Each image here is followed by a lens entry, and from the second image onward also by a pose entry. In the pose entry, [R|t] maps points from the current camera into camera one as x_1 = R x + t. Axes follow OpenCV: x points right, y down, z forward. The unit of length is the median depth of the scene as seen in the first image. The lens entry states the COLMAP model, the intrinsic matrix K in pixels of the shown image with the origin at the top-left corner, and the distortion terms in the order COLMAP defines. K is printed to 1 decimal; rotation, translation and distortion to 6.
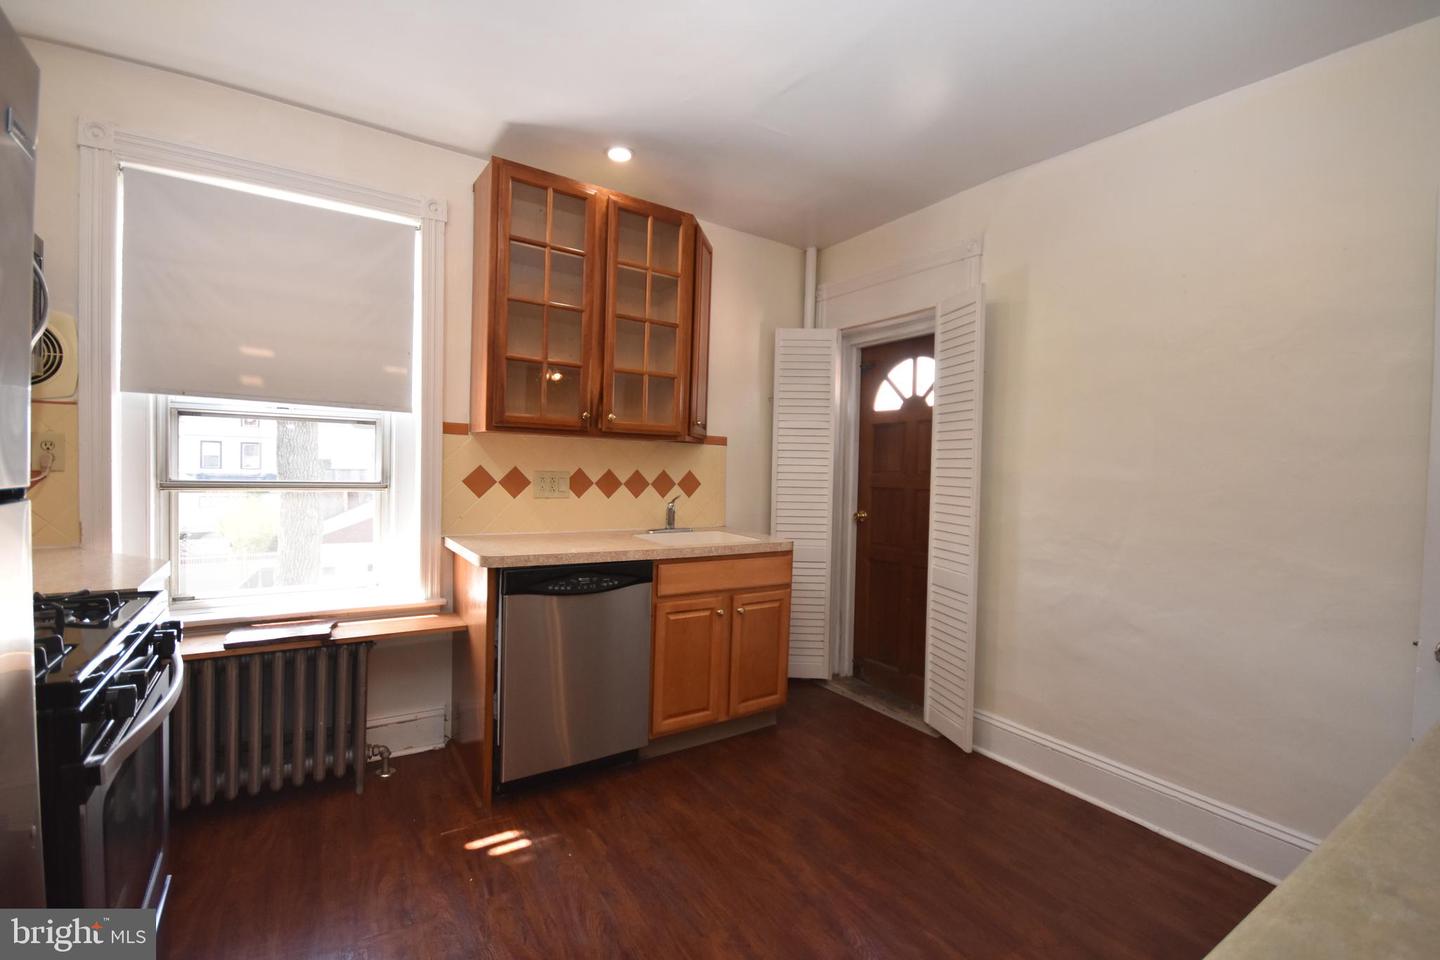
lens RADIAL K [[634.1, 0, 708.1], [0, 634.1, 485.3], [0, 0, 1]] dist [0.003752, -0.002136]
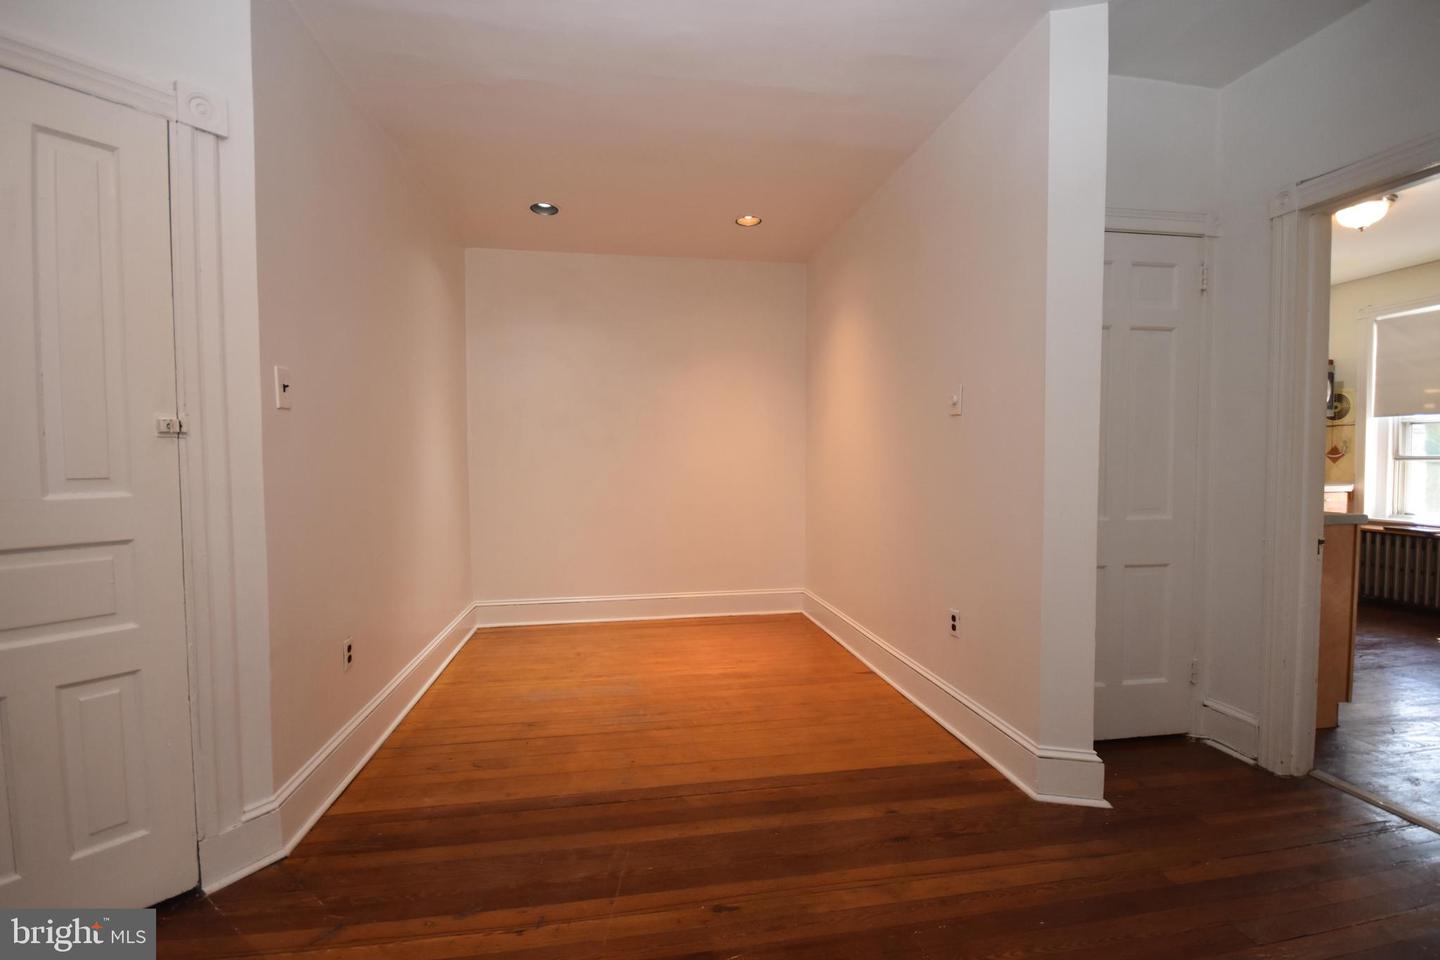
lens RADIAL K [[634.1, 0, 727.0], [0, 634.1, 480.8], [0, 0, 1]] dist [0.003752, -0.002136]
pose [[-0.392016, 0.012325, -0.919876, 1.760237], [-0.030678, 0.999179, 0.026461, 0.077400], [0.919447, 0.038593, -0.391316, -0.201995]]
